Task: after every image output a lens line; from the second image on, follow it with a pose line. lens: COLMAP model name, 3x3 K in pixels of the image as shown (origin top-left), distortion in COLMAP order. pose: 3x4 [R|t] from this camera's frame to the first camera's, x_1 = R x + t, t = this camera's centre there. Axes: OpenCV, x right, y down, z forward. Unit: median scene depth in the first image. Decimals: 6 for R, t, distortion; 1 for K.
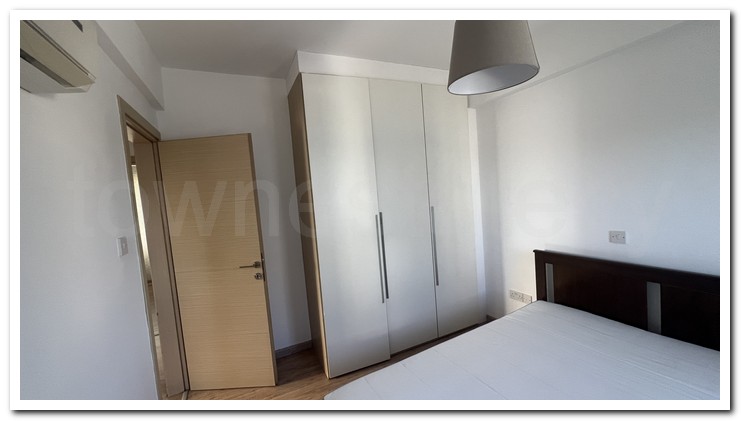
lens RADIAL K [[280.7, 0, 369.0], [0, 280.7, 210.1], [0, 0, 1]] dist [-0.001688, 0.000380]
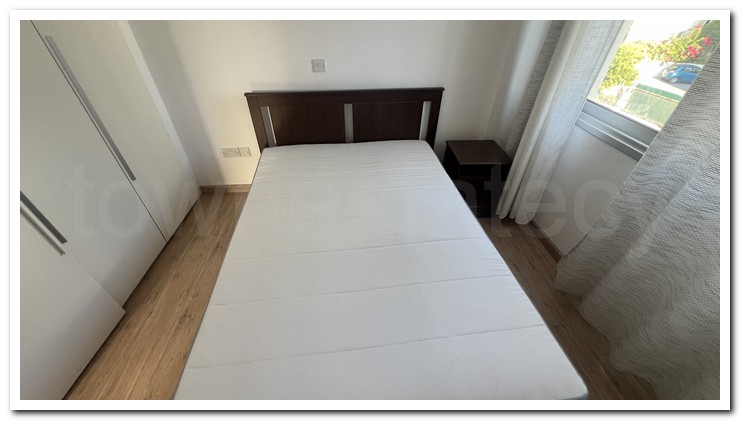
lens RADIAL K [[280.7, 0, 369.0], [0, 280.7, 210.1], [0, 0, 1]] dist [-0.001688, 0.000380]
pose [[0.359484, -0.506633, 0.783641, -0.117689], [0.022673, 0.844274, 0.535432, -0.004697], [-0.932876, -0.174712, 0.314990, 0.329507]]
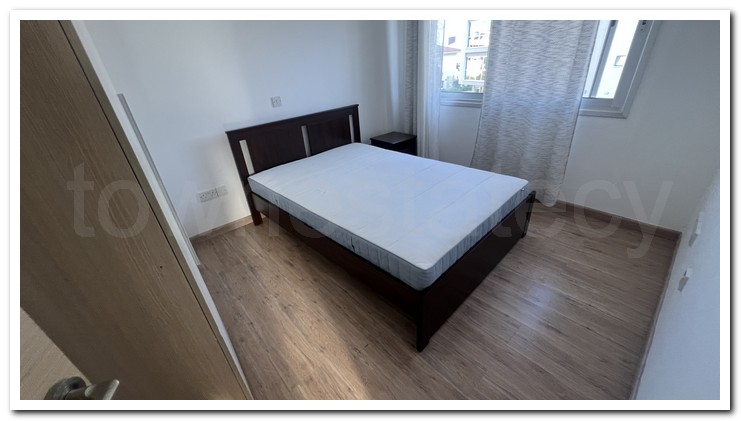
lens RADIAL K [[273.2, 0, 366.8], [0, 273.2, 209.7], [0, 0, 1]] dist [-0.000636, 0.000060]
pose [[-0.268549, -0.359472, 0.893679, -0.492667], [0.159892, 0.898254, 0.409359, 0.078053], [-0.949903, 0.252825, -0.183748, 0.793671]]
